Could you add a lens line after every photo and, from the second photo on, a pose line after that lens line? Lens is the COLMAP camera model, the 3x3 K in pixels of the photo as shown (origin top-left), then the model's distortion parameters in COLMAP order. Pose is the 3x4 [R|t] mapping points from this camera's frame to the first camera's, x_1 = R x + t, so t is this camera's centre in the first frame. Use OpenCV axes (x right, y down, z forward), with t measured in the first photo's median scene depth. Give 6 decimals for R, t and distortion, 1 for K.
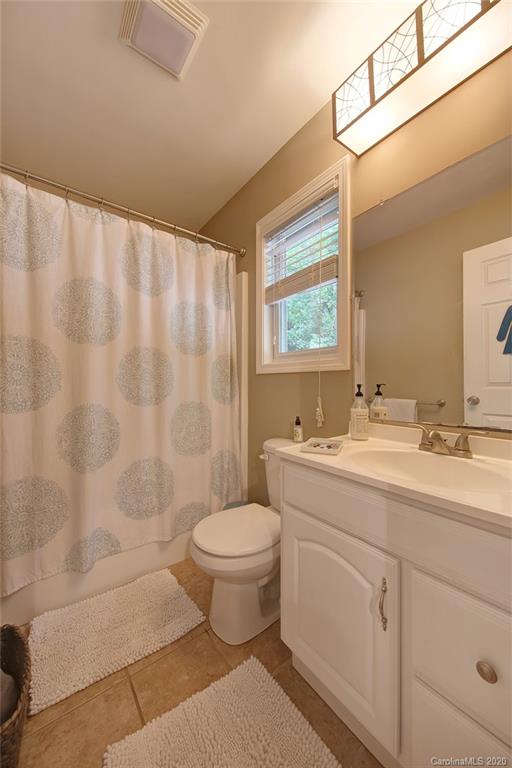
lens RADIAL K [[281.4, 0, 256.0], [0, 281.4, 384.0], [0, 0, 1]] dist [-0.000836, -0.000257]
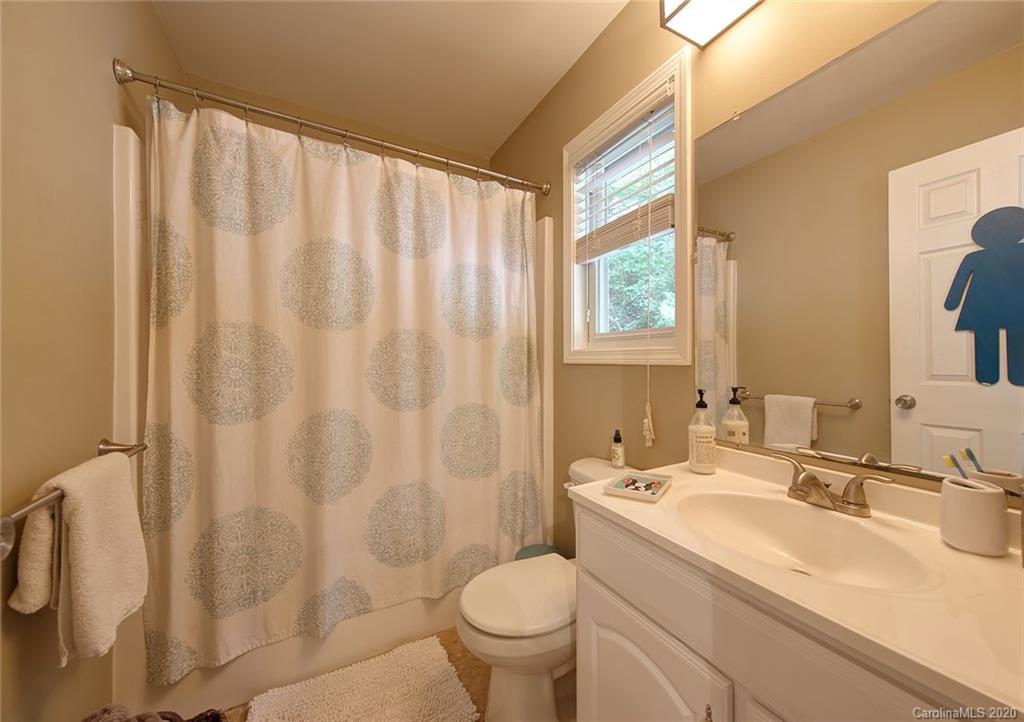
lens RADIAL K [[398.1, 0, 550.1], [0, 398.1, 359.2], [0, 0, 1]] dist [0.002061, 0.000123]
pose [[0.994635, -0.000196, -0.103449, 0.085672], [0.000300, 0.999999, 0.000991, -0.057940], [0.103449, -0.001017, 0.994634, 0.015682]]
